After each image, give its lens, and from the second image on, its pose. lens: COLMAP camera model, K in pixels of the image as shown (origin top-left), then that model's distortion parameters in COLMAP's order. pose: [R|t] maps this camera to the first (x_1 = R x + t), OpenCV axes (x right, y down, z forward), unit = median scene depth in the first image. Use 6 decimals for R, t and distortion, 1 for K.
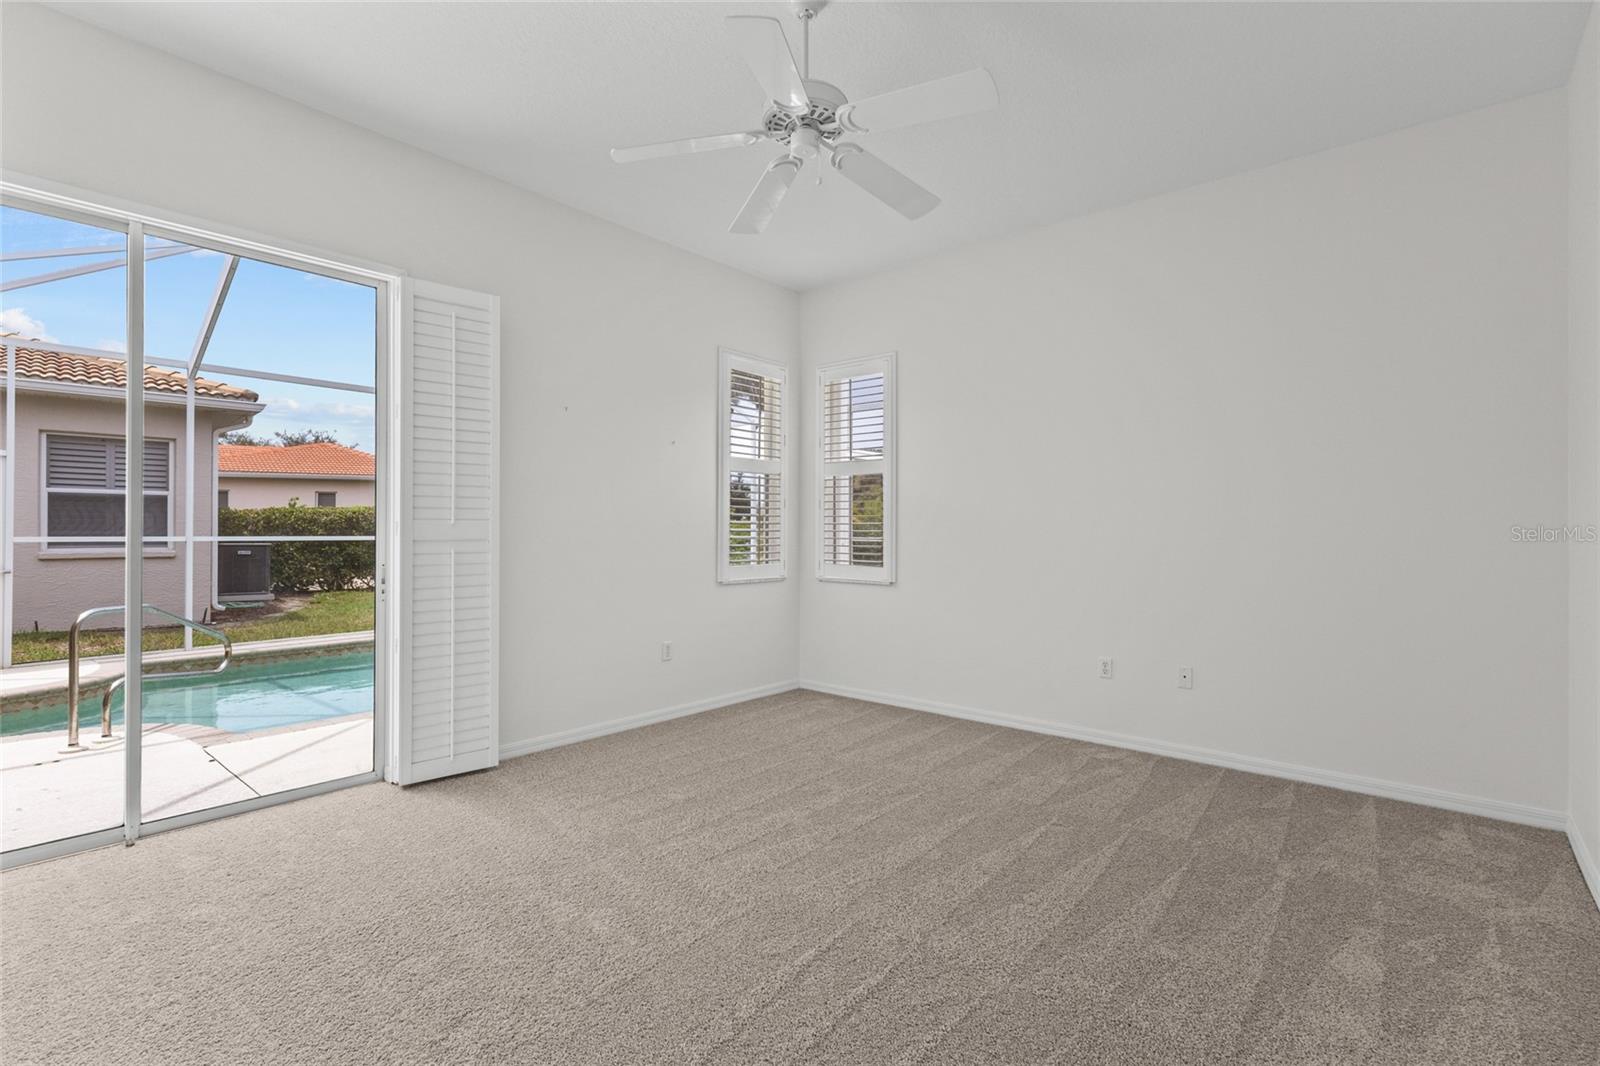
lens RADIAL K [[738.7, 0, 798.3], [0, 738.7, 526.5], [0, 0, 1]] dist [0.004032, 0.000257]
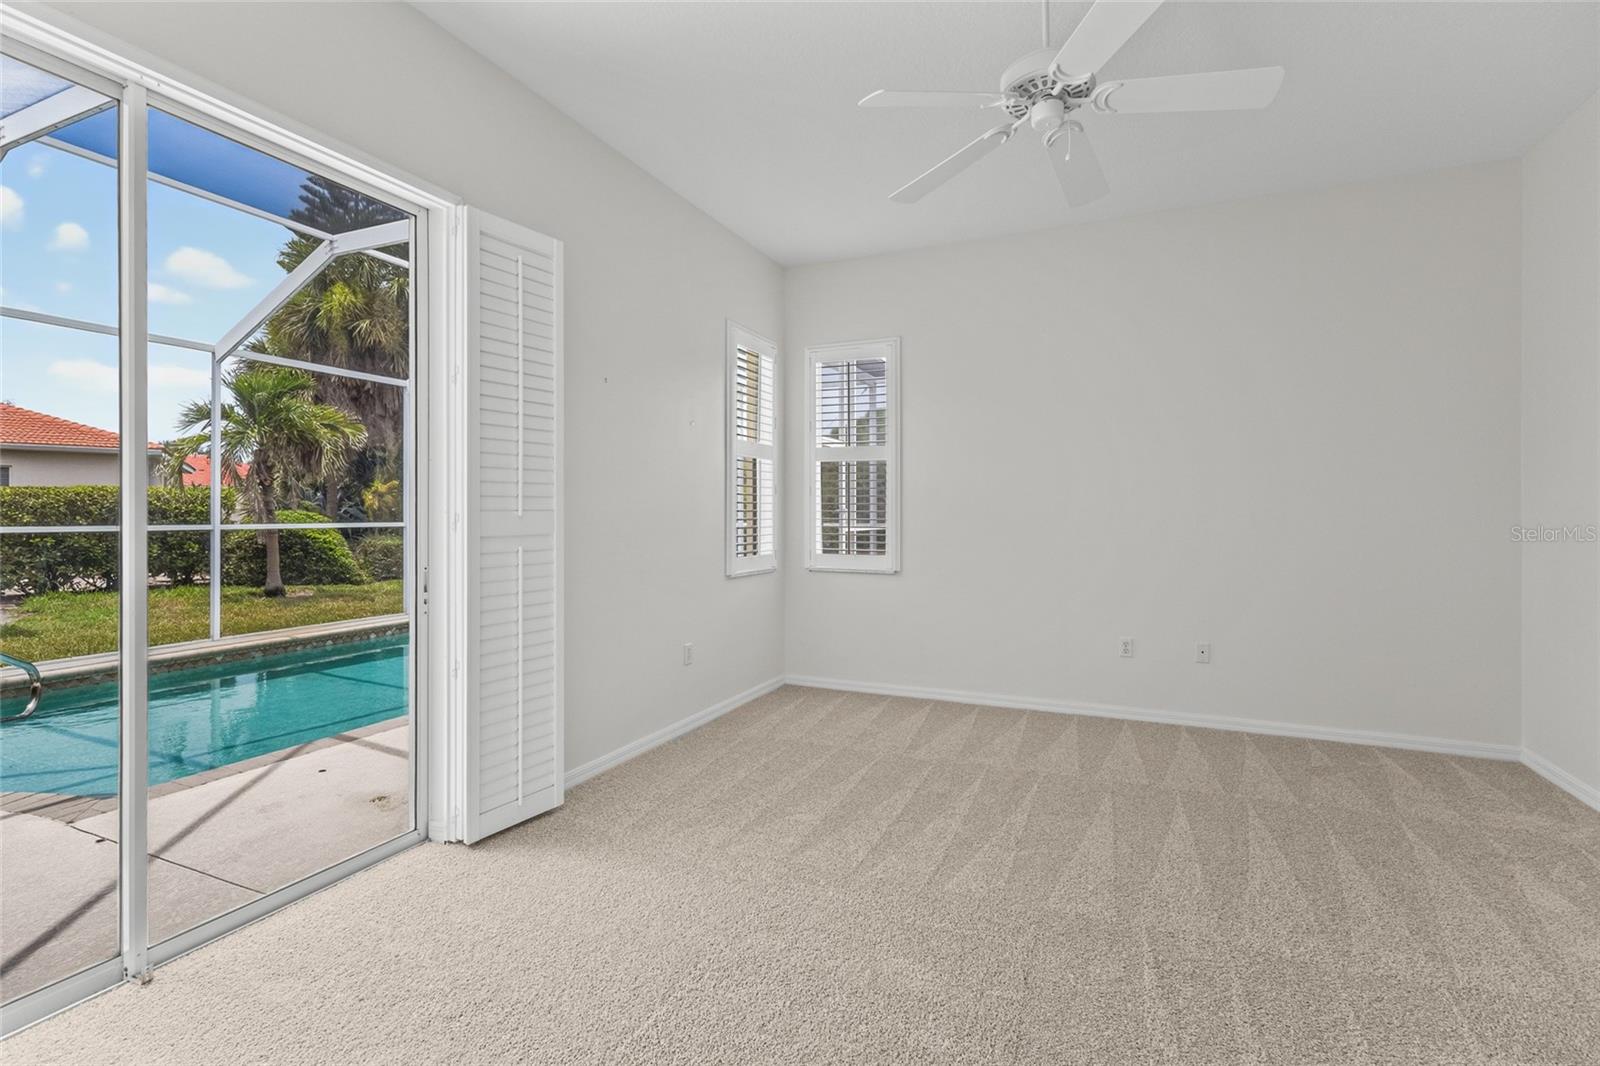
lens RADIAL K [[738.7, 0, 784.1], [0, 738.7, 513.0], [0, 0, 1]] dist [0.004032, 0.000257]
pose [[0.959537, -0.002135, 0.281574, -0.413411], [0.000948, 0.999990, 0.004351, -0.009805], [-0.281581, -0.003908, 0.959530, 0.132001]]
